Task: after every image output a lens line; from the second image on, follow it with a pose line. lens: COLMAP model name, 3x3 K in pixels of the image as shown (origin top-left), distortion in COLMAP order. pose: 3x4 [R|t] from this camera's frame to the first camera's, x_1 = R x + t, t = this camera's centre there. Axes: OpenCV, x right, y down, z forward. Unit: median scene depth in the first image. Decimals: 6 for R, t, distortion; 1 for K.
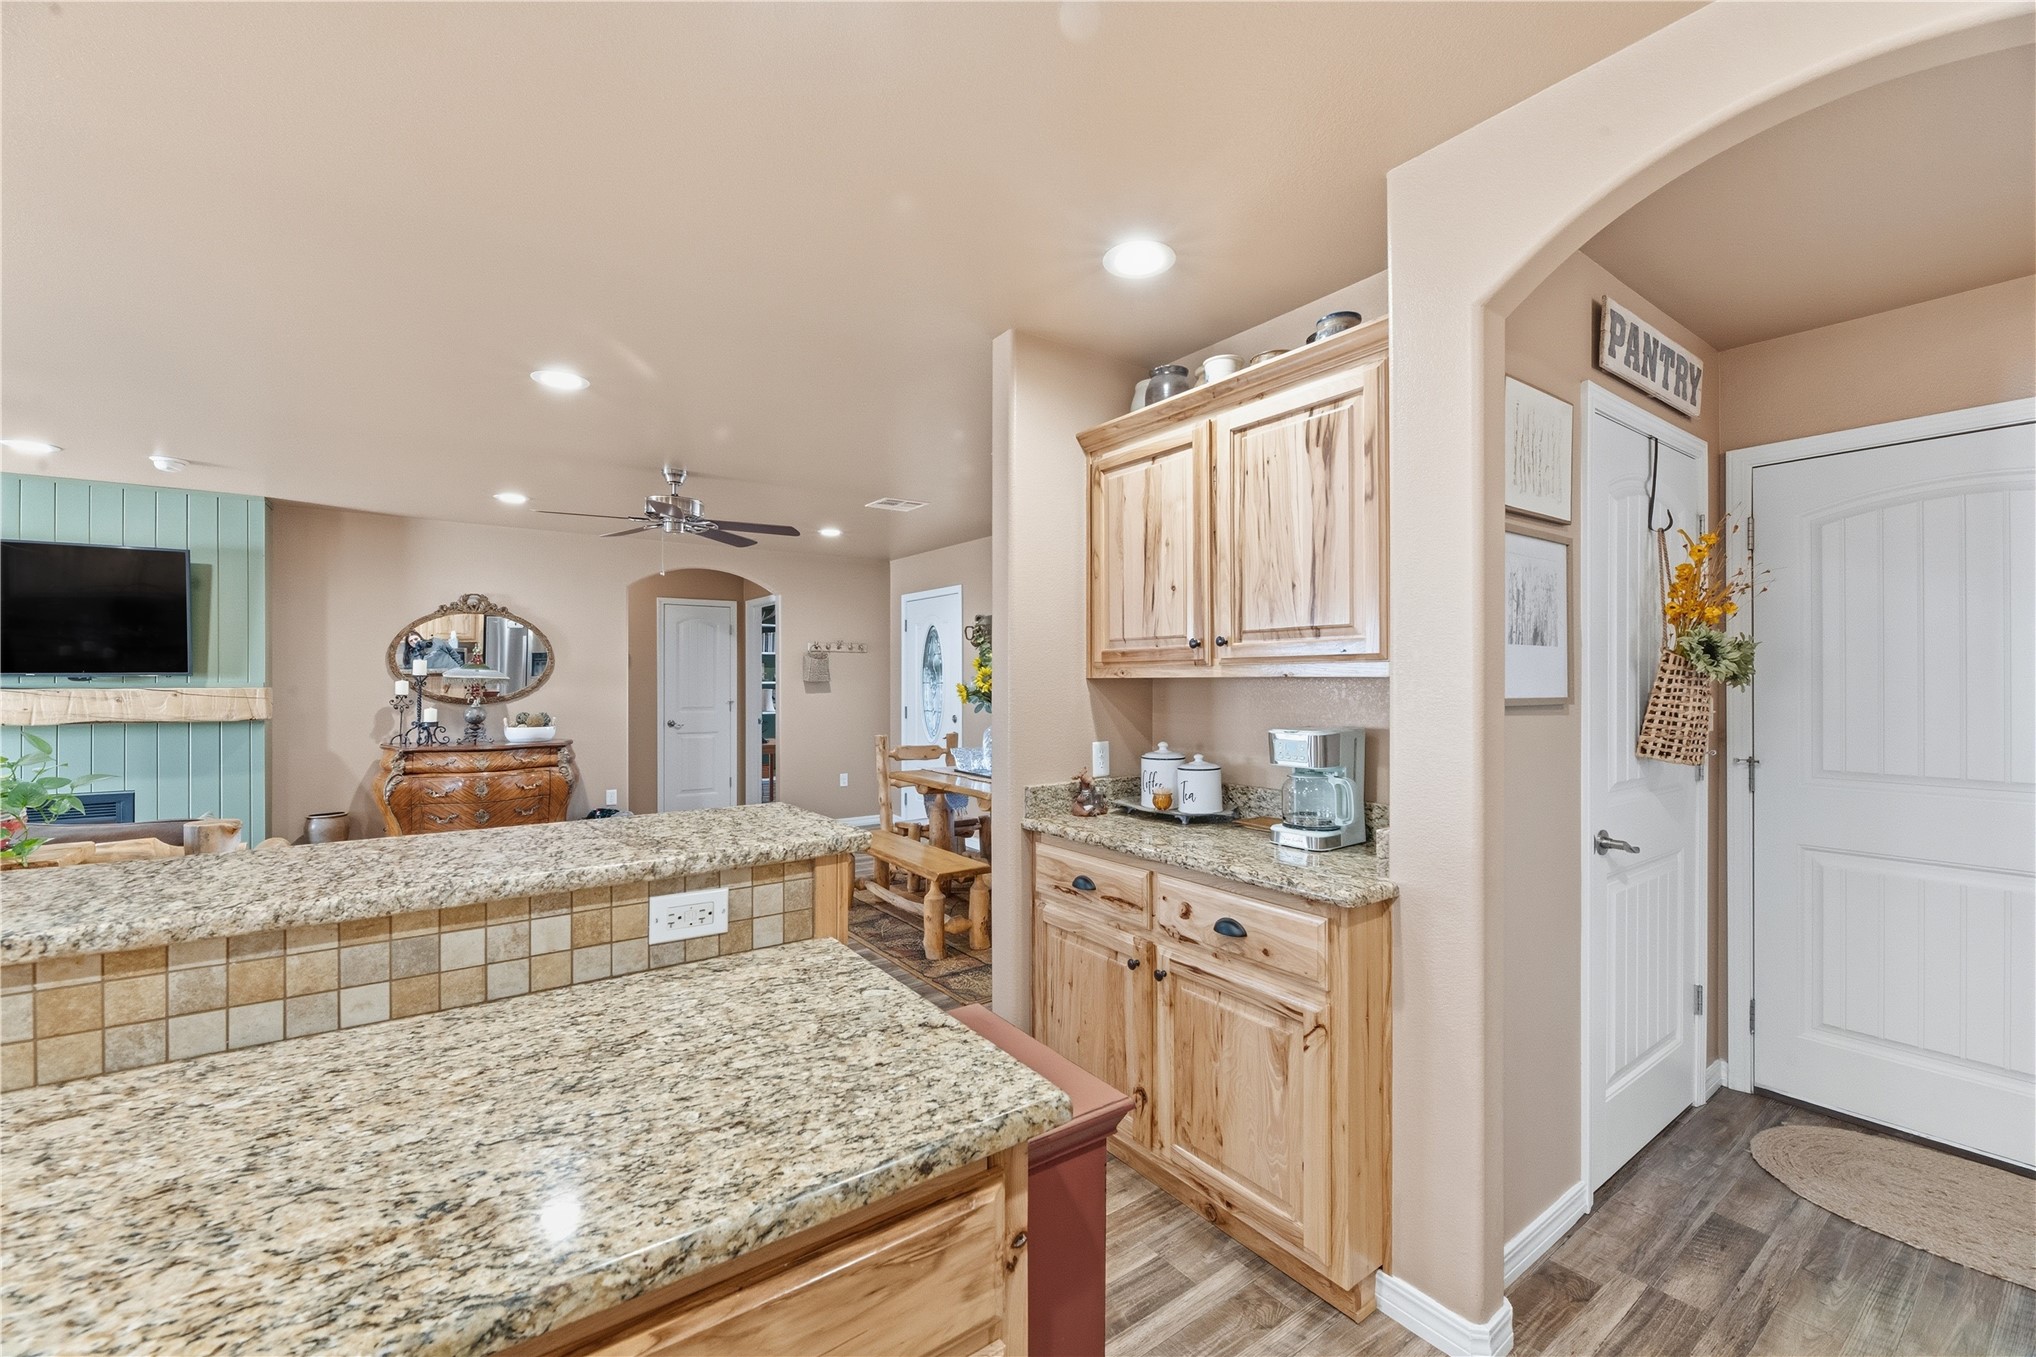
lens RADIAL K [[818.5, 0, 1023.8], [0, 818.5, 677.3], [0, 0, 1]] dist [-0.000329, -0.000139]
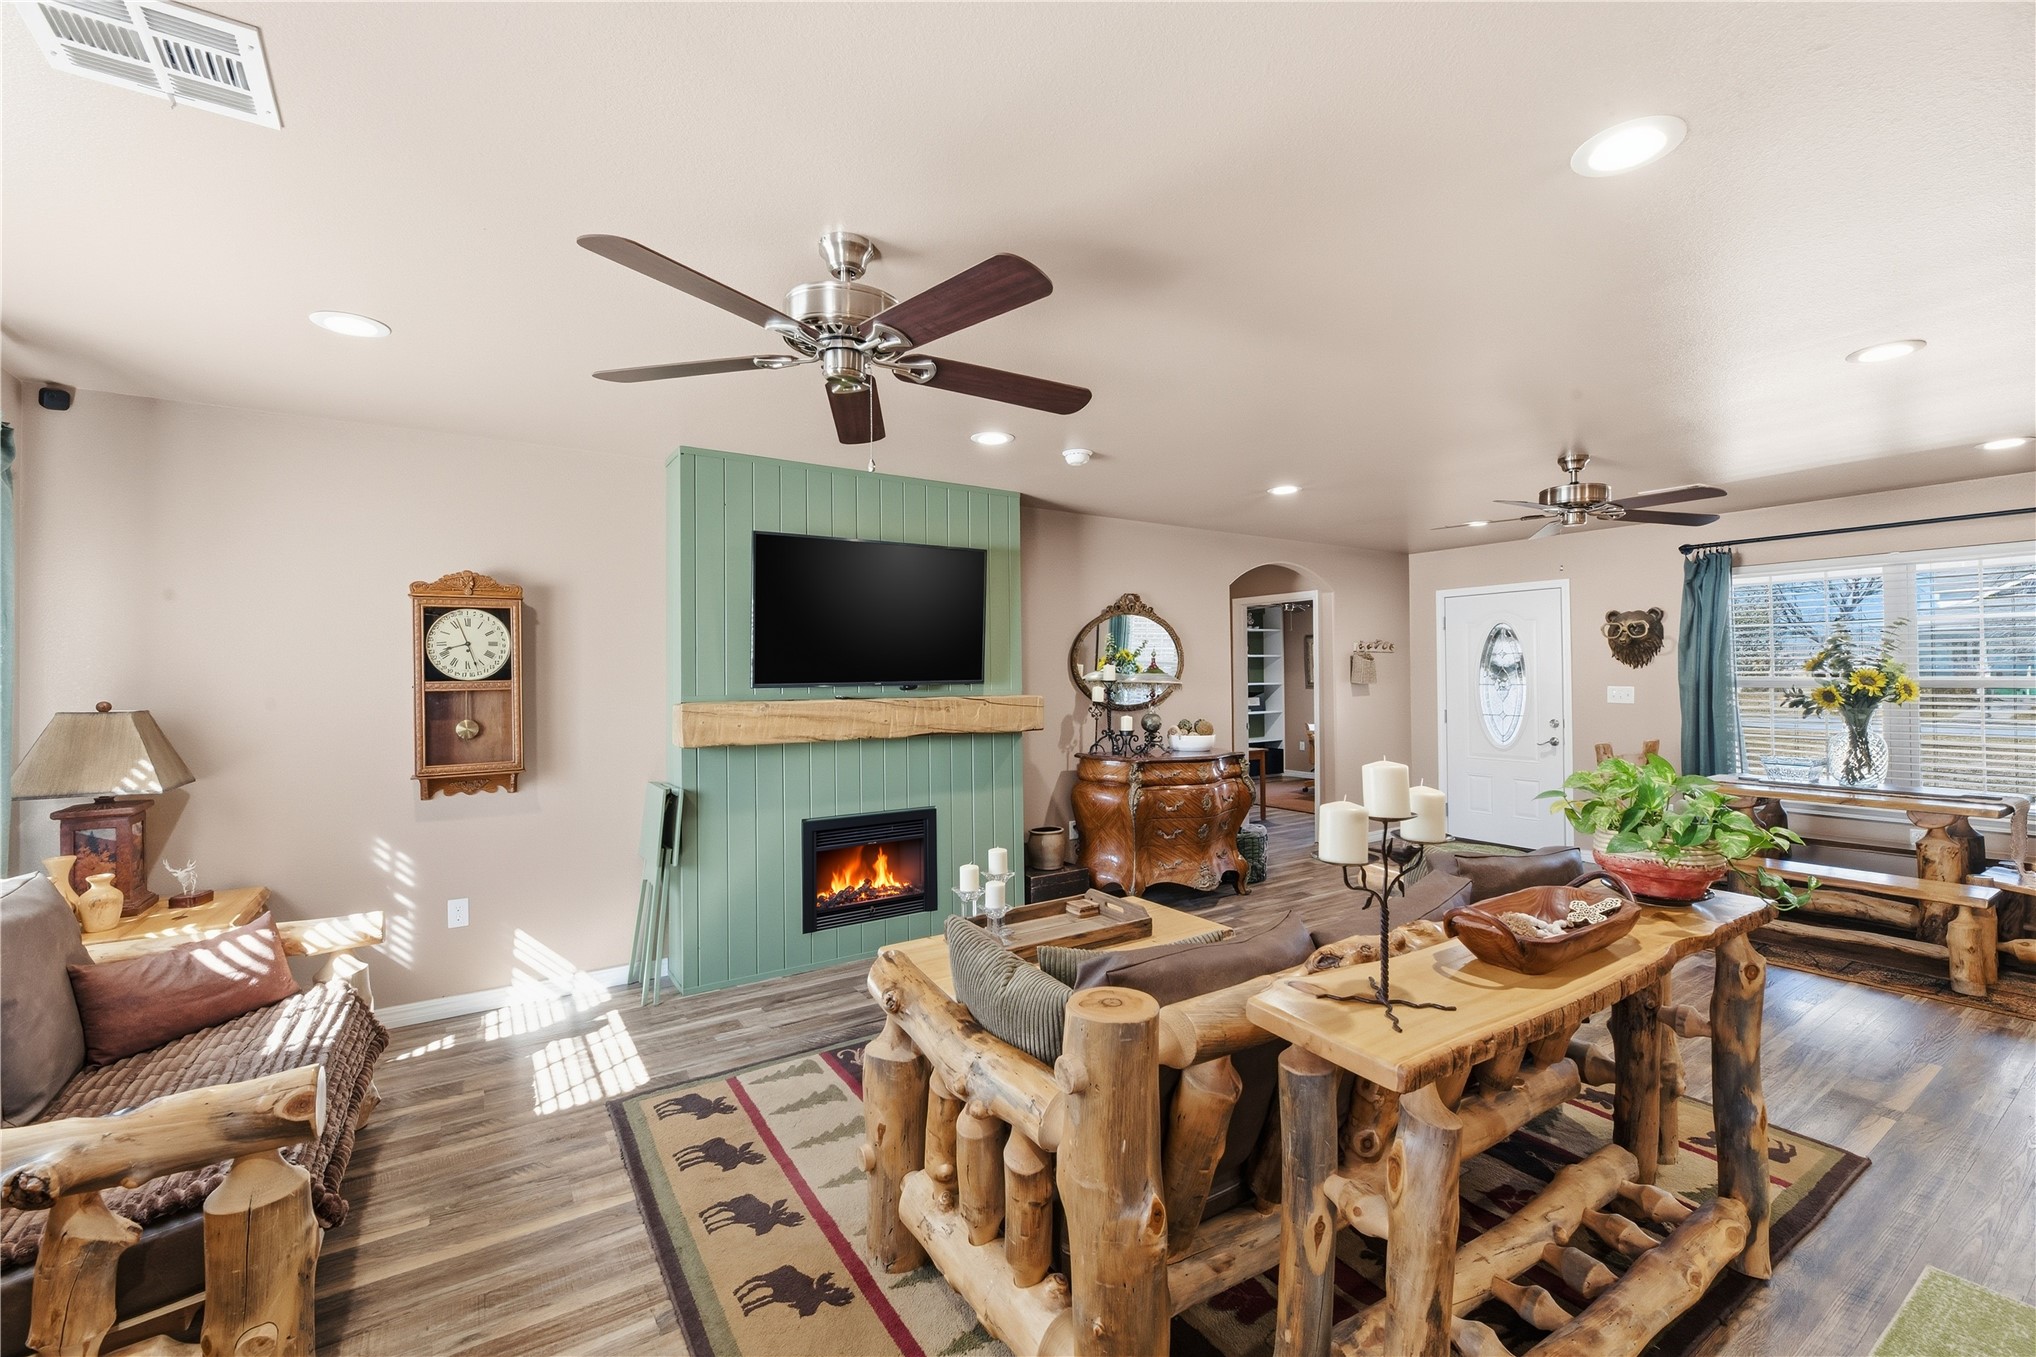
lens RADIAL K [[828.4, 0, 1018.0], [0, 828.4, 678.5], [0, 0, 1]] dist [-0.002334, -0.000387]
pose [[0.998569, -0.003697, -0.053347, -0.838222], [0.004108, 0.999963, 0.007597, -0.013702], [0.053317, -0.007805, 0.998547, 0.044289]]
